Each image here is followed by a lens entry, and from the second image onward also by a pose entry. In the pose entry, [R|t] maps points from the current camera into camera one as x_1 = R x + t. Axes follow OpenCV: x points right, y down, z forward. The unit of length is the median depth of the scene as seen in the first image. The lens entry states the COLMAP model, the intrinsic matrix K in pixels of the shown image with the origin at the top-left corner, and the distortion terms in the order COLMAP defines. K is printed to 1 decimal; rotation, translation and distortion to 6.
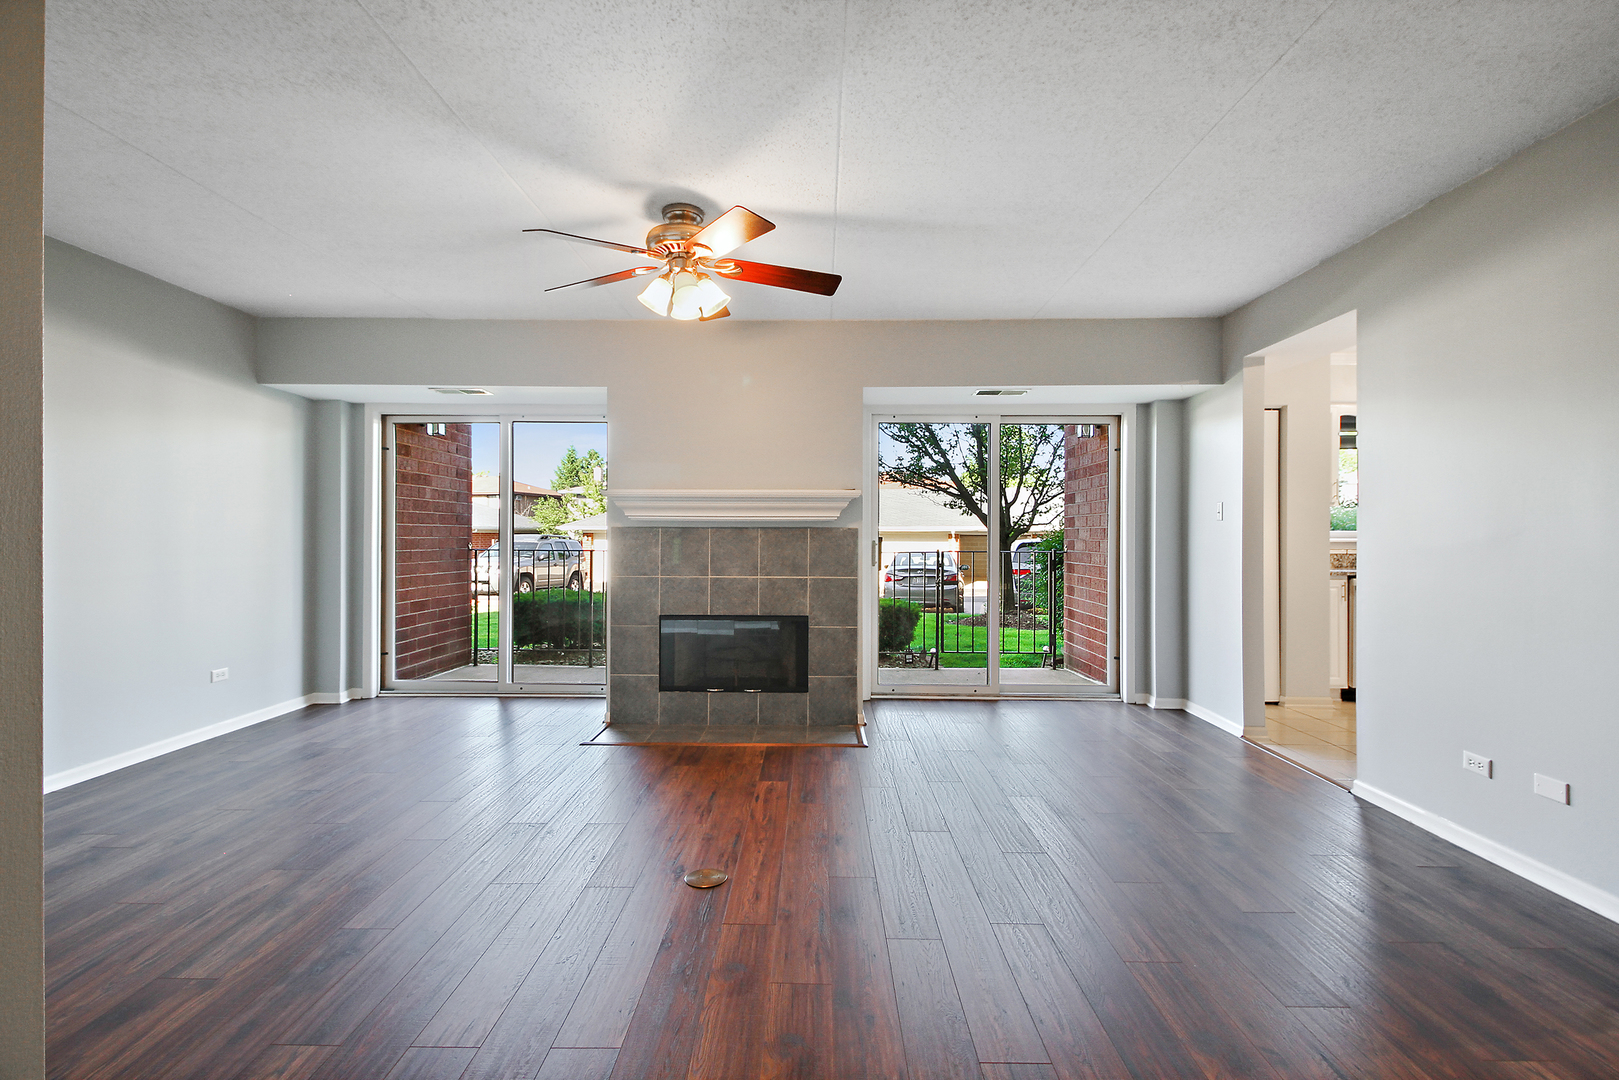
lens RADIAL K [[774.7, 0, 817.8], [0, 774.7, 539.3], [0, 0, 1]] dist [0.005300, -0.002265]
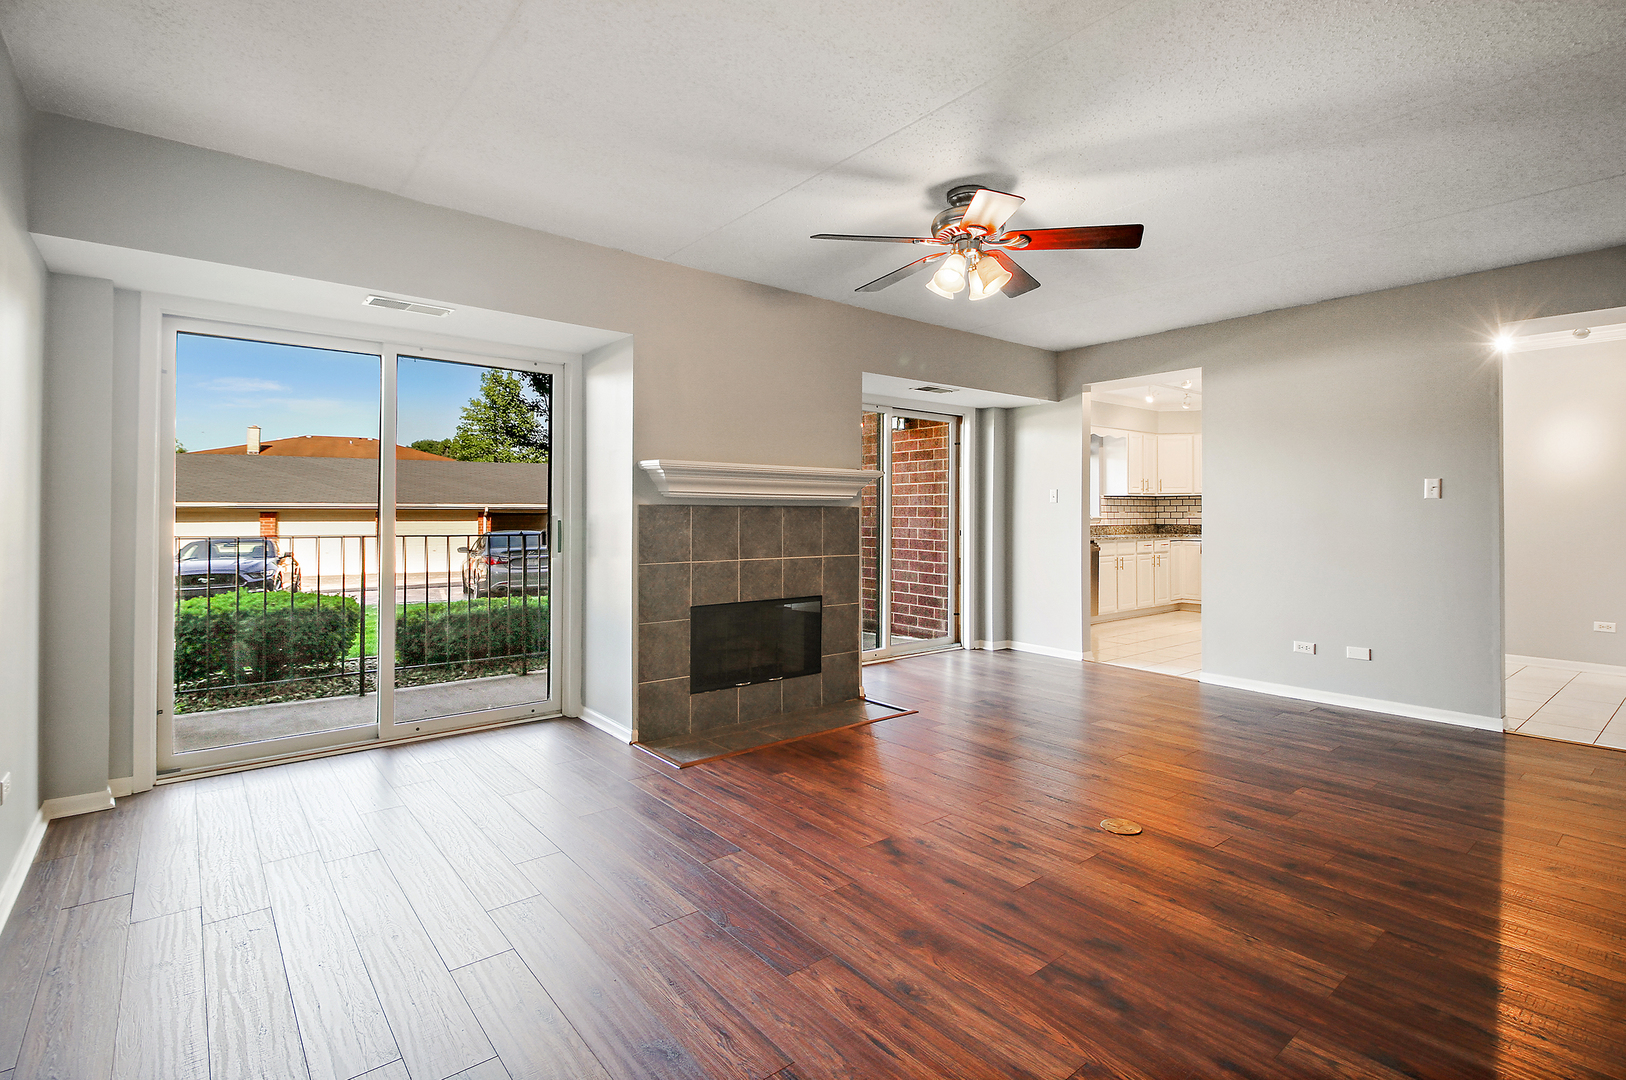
lens RADIAL K [[778.0, 0, 809.7], [0, 778.0, 515.6], [0, 0, 1]] dist [0.005300, -0.002265]
pose [[0.757164, -0.002995, 0.653218, -0.675234], [0.004127, 0.999991, -0.000200, -0.003659], [-0.653212, 0.002847, 0.757170, 0.251687]]
